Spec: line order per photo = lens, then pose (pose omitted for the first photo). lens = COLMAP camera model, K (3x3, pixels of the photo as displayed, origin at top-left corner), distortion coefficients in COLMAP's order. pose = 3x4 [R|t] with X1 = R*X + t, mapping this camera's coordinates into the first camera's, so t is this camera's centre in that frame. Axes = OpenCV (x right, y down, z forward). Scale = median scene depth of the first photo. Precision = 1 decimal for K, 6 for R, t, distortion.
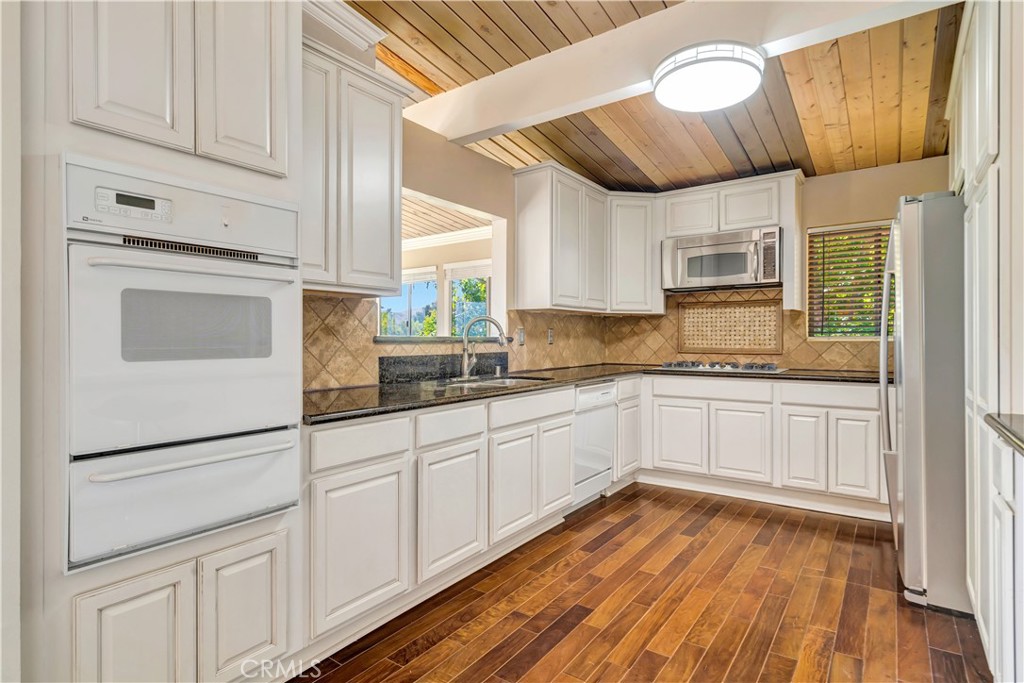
lens RADIAL K [[547.2, 0, 513.9], [0, 547.2, 337.7], [0, 0, 1]] dist [-0.003566, 0.000899]
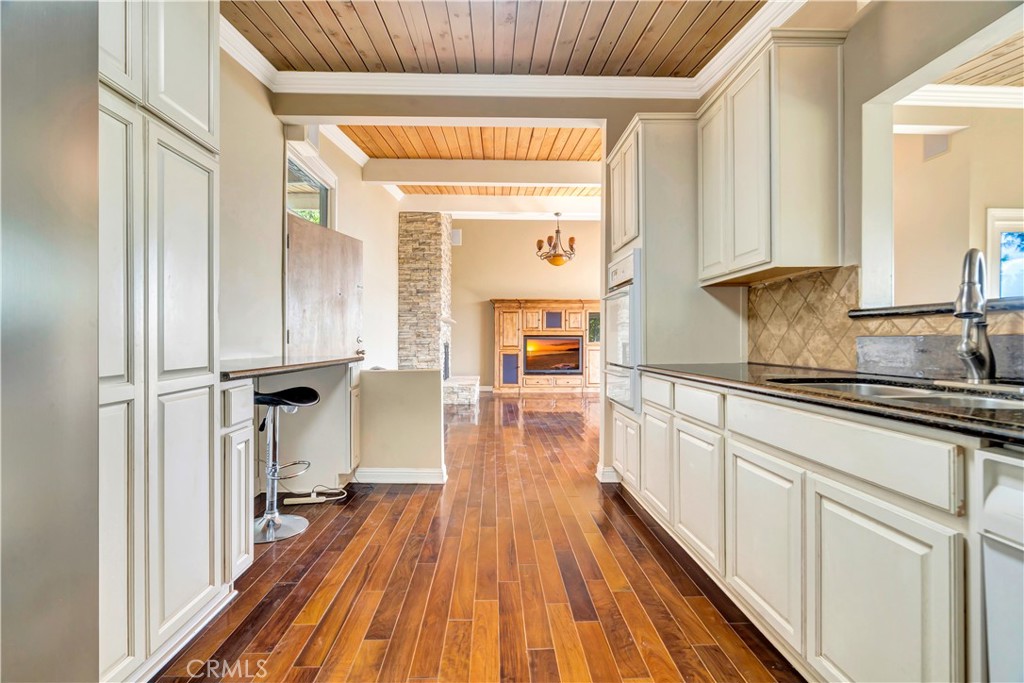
lens RADIAL K [[474.8, 0, 510.7], [0, 474.8, 341.3], [0, 0, 1]] dist [-0.002486, -0.000318]
pose [[-0.791302, 0.011834, -0.611311, 0.587266], [0.012857, 0.999914, 0.002714, 0.035879], [0.611290, -0.005712, -0.791386, 1.306225]]
